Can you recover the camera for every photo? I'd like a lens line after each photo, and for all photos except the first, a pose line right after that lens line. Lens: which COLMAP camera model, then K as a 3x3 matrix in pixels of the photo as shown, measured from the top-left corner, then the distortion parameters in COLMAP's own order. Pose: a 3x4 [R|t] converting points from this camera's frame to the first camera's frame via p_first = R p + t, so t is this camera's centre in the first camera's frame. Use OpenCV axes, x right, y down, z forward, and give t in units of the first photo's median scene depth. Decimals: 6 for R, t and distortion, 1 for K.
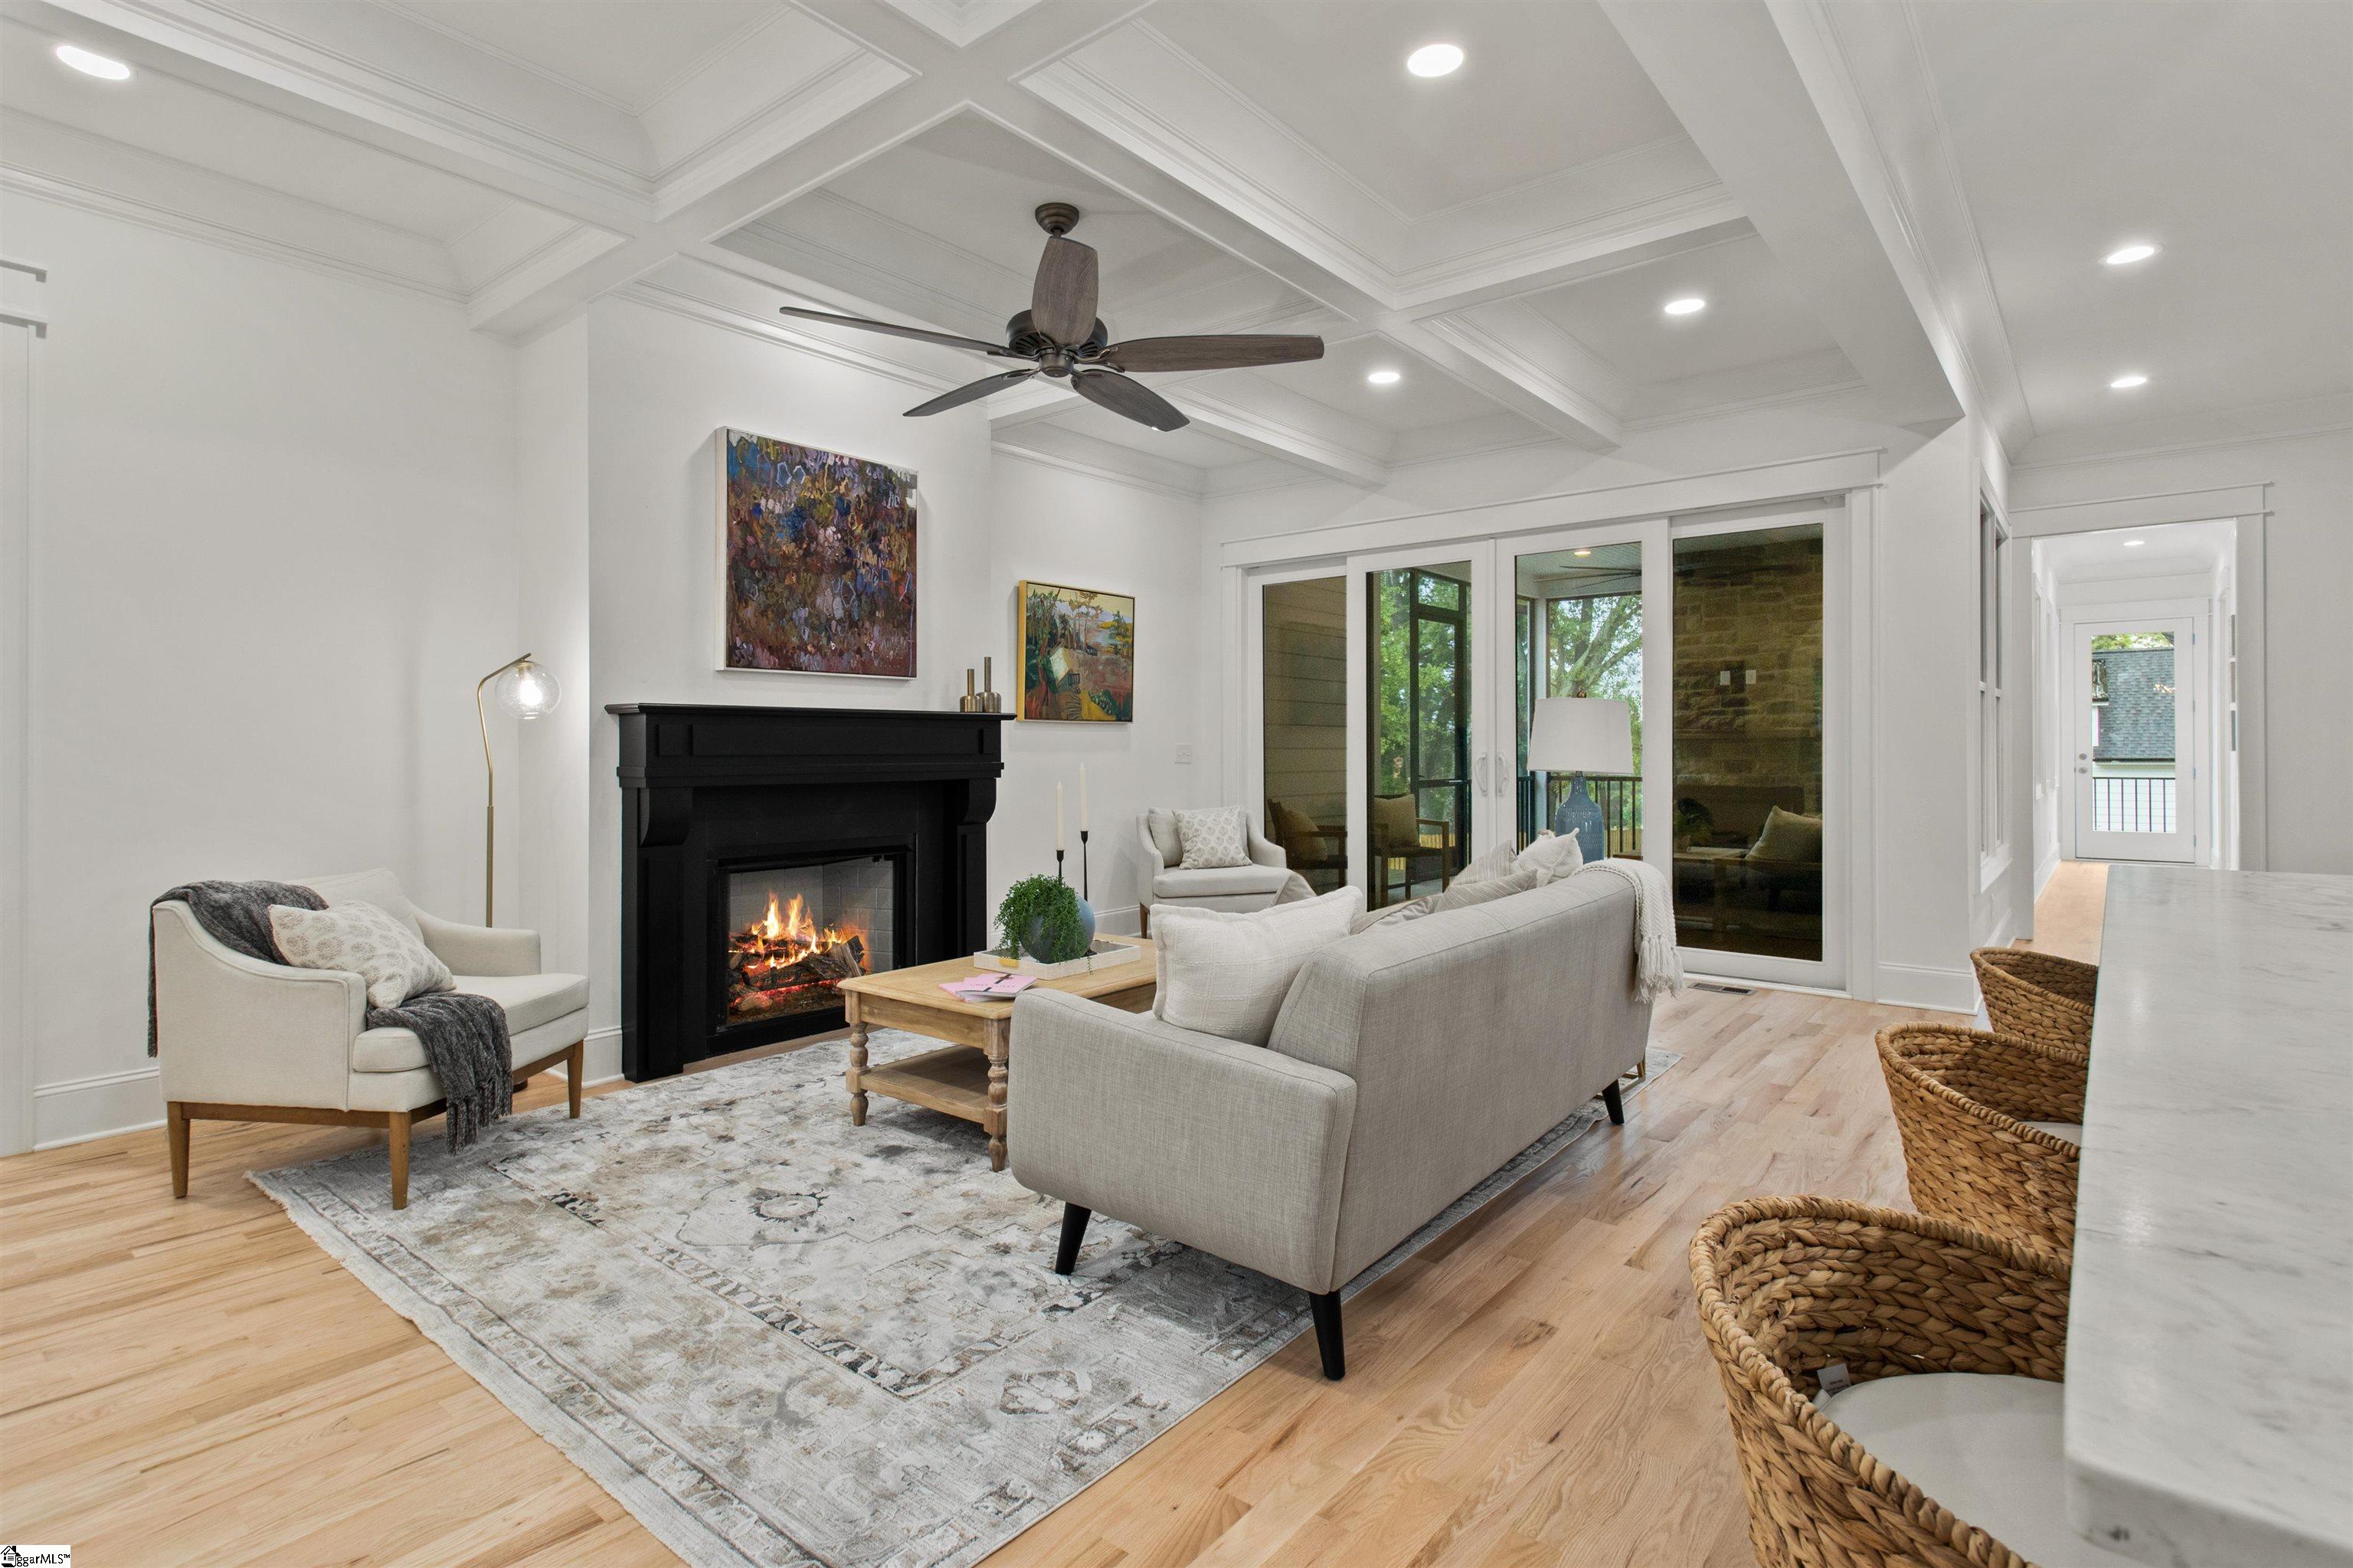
lens RADIAL K [[1154.2, 0, 1180.2], [0, 1154.2, 742.5], [0, 0, 1]] dist [0.003503, 0.000747]
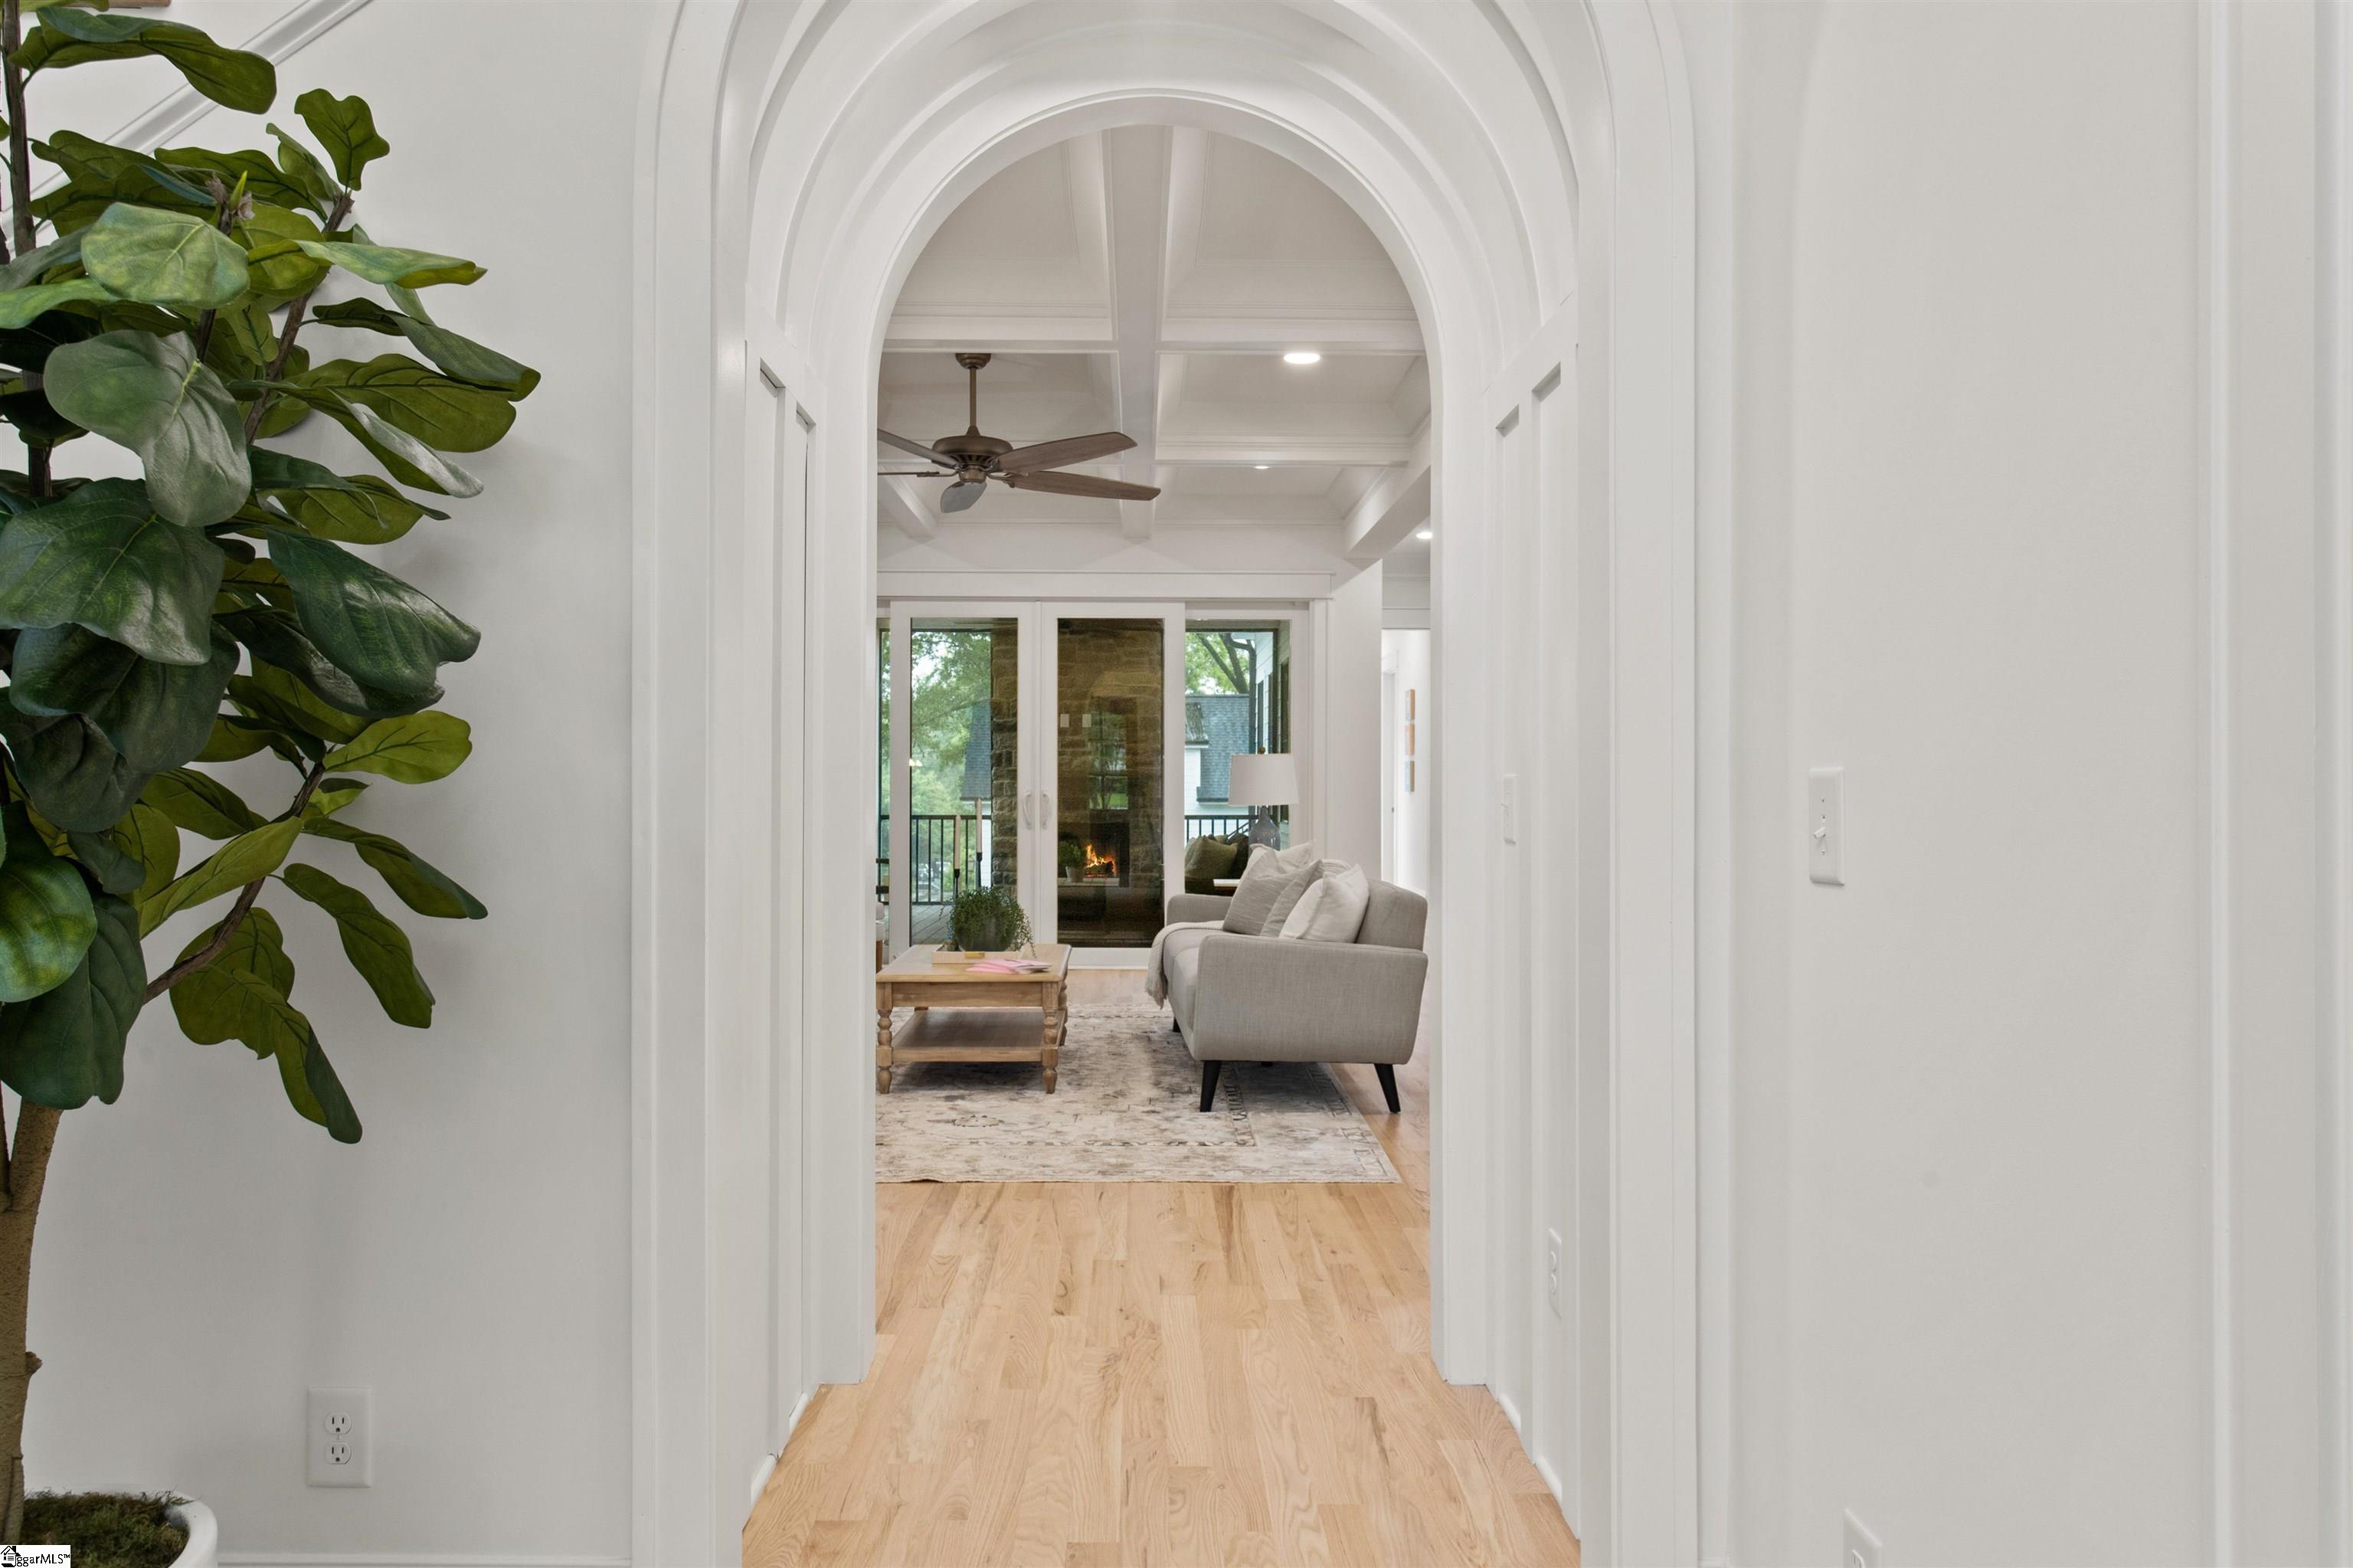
lens RADIAL K [[1565.4, 0, 1153.6], [0, 1565.4, 780.7], [0, 0, 1]] dist [-0.005045, -0.001799]
pose [[0.767534, 0.006777, 0.640972, -0.899819], [-0.008401, 0.999965, -0.000512, -0.001108], [-0.640953, -0.004992, 0.767564, -0.362444]]
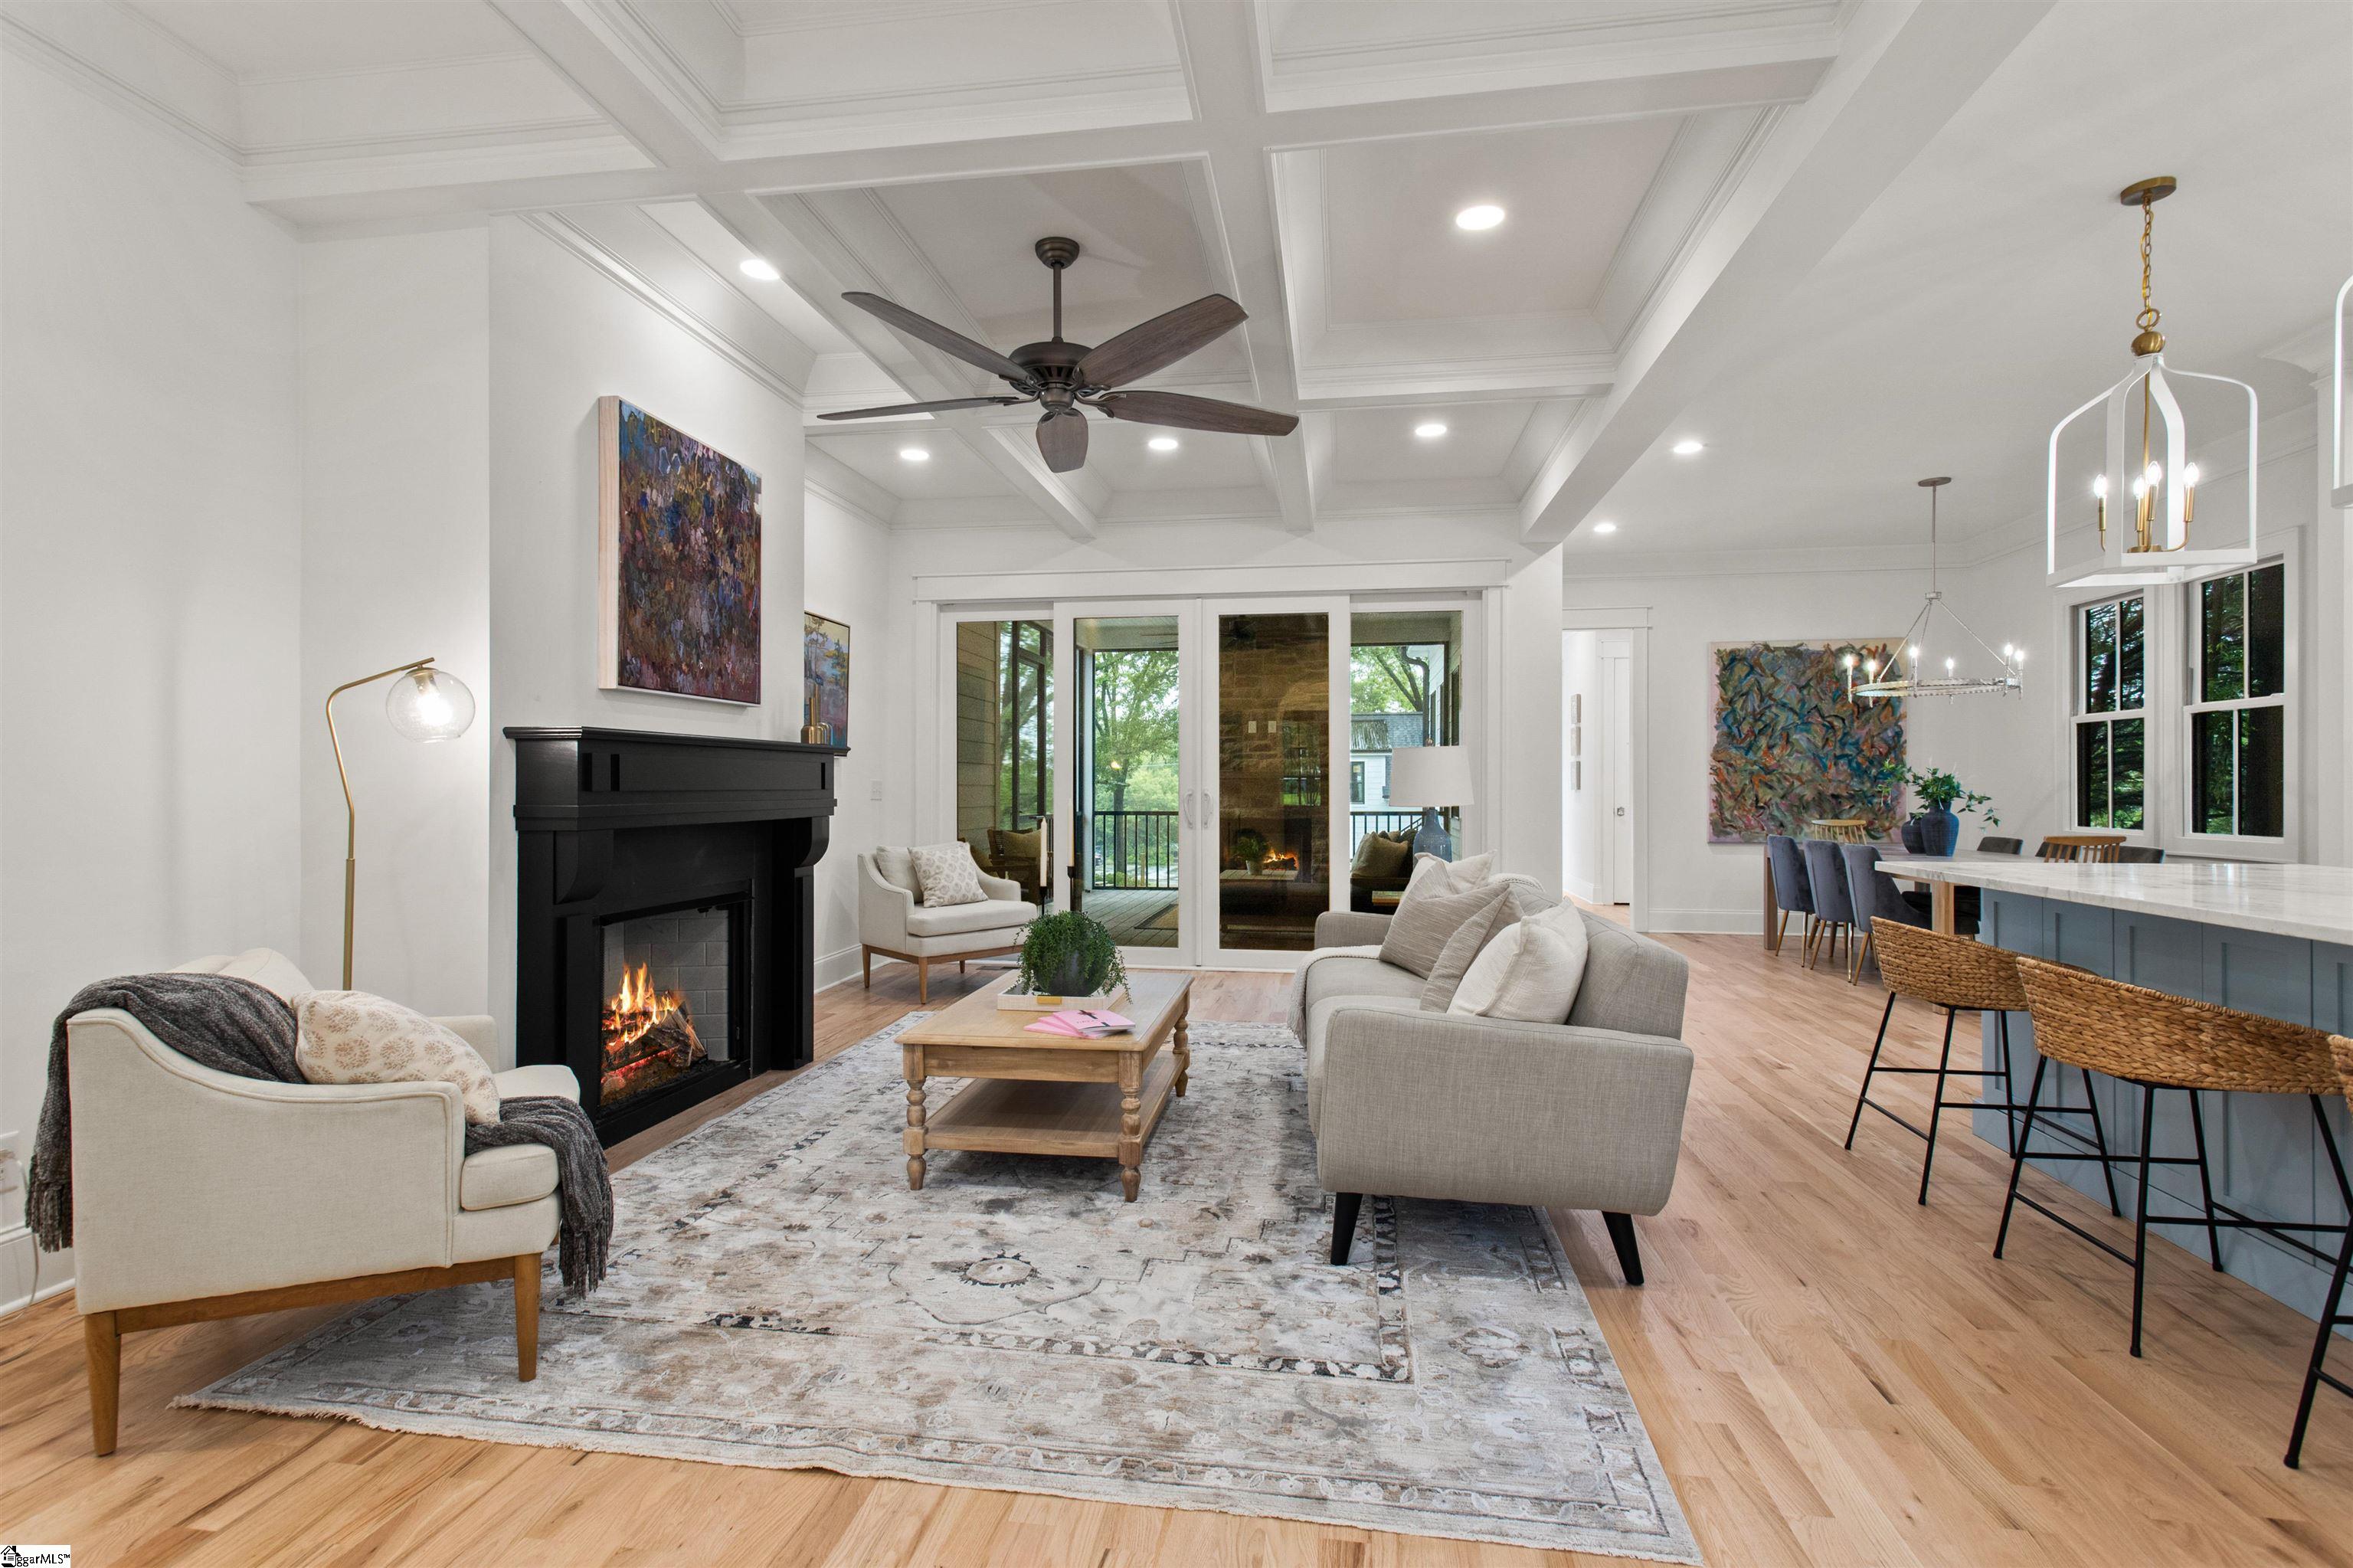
lens RADIAL K [[1141.7, 0, 1157.2], [0, 1141.7, 783.7], [0, 0, 1]] dist [0.003675, 0.000510]
pose [[0.865706, 0.004146, 0.500536, -0.457010], [-0.005738, 0.999982, 0.001641, 0.002217], [-0.500521, -0.004293, 0.865714, 0.087981]]
